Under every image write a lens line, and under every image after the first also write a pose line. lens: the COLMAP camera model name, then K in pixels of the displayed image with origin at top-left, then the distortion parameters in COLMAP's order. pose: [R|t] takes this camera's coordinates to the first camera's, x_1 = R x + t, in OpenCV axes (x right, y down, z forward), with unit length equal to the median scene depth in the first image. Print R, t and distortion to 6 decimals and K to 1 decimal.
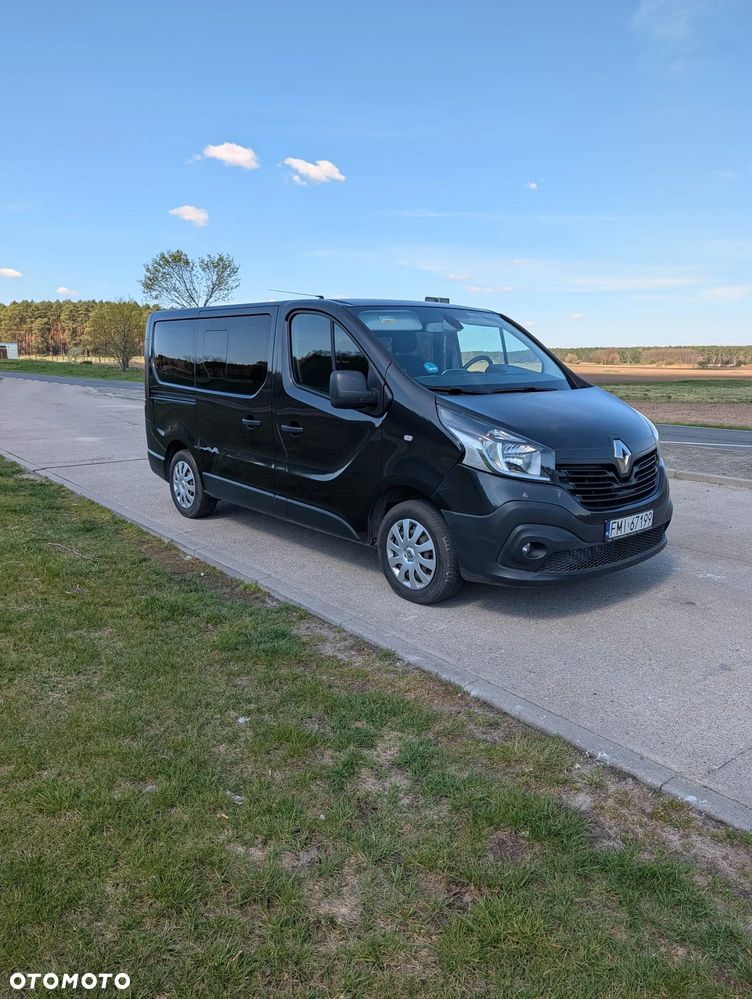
lens RADIAL K [[724.6, 0, 366.9], [0, 724.6, 496.2], [0, 0, 1]] dist [0.002798, 0.000591]
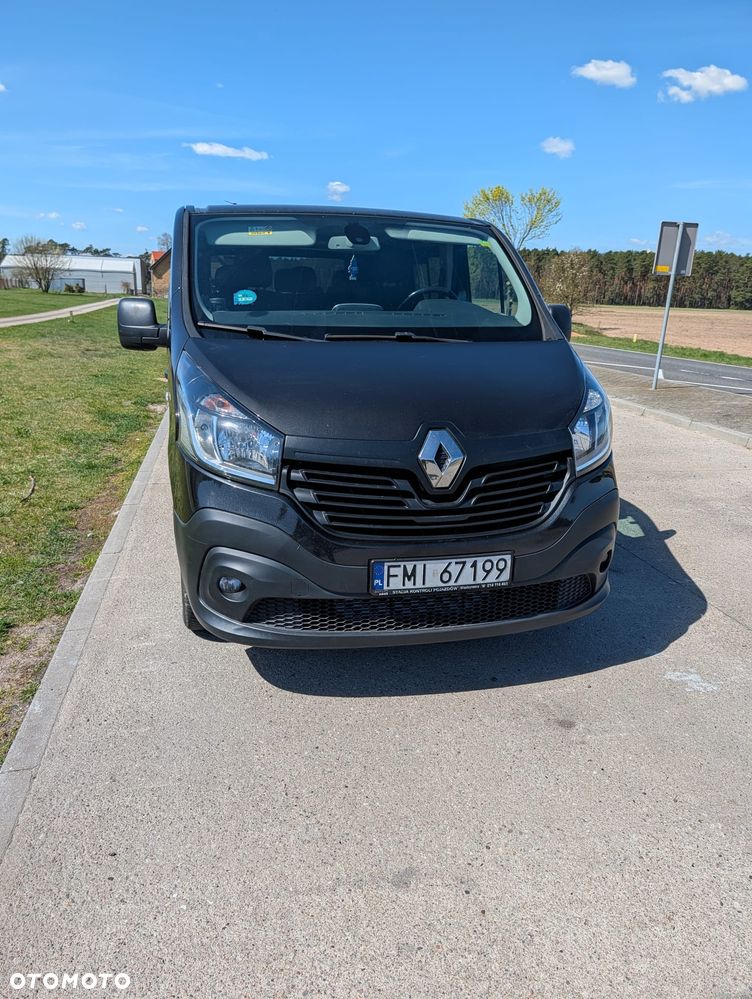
lens RADIAL K [[725.7, 0, 373.7], [0, 725.7, 512.2], [0, 0, 1]] dist [0.013342, -0.001989]
pose [[0.896296, 0.145653, -0.418855, 0.536297], [-0.106112, 0.987525, 0.116336, -0.071168], [0.430574, -0.059826, 0.900570, 0.429398]]
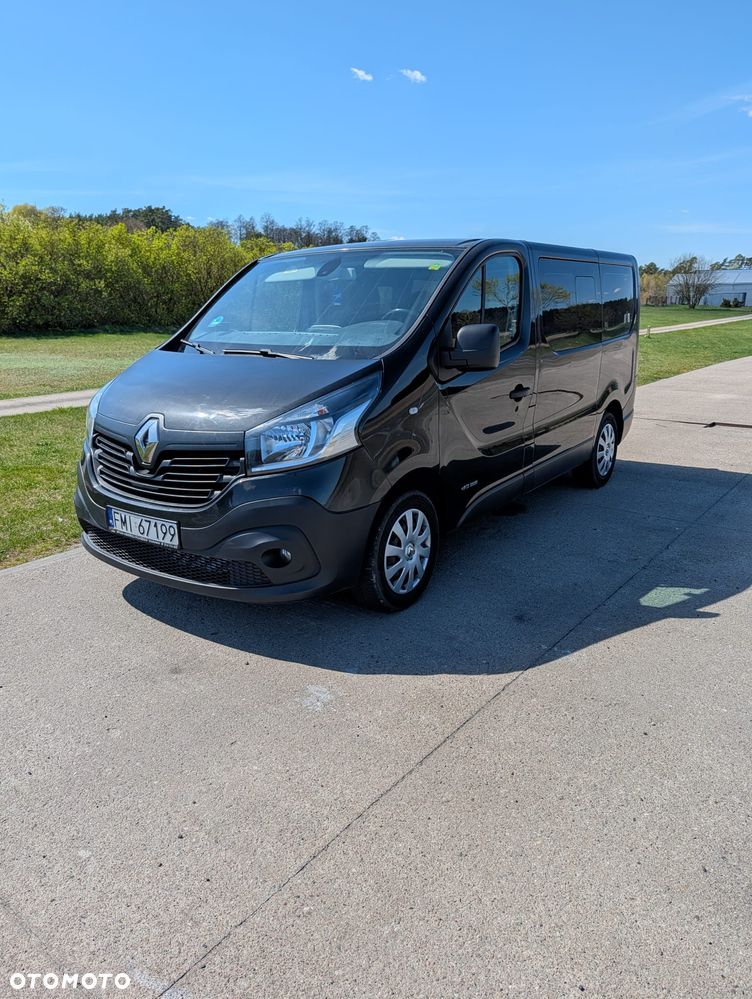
lens RADIAL K [[724.6, 0, 366.9], [0, 724.6, 496.2], [0, 0, 1]] dist [0.002798, 0.000591]
pose [[0.266926, 0.244874, -0.932087, 1.121252], [-0.178344, 0.963026, 0.201929, -0.190431], [0.947071, 0.112332, 0.300729, 0.960016]]
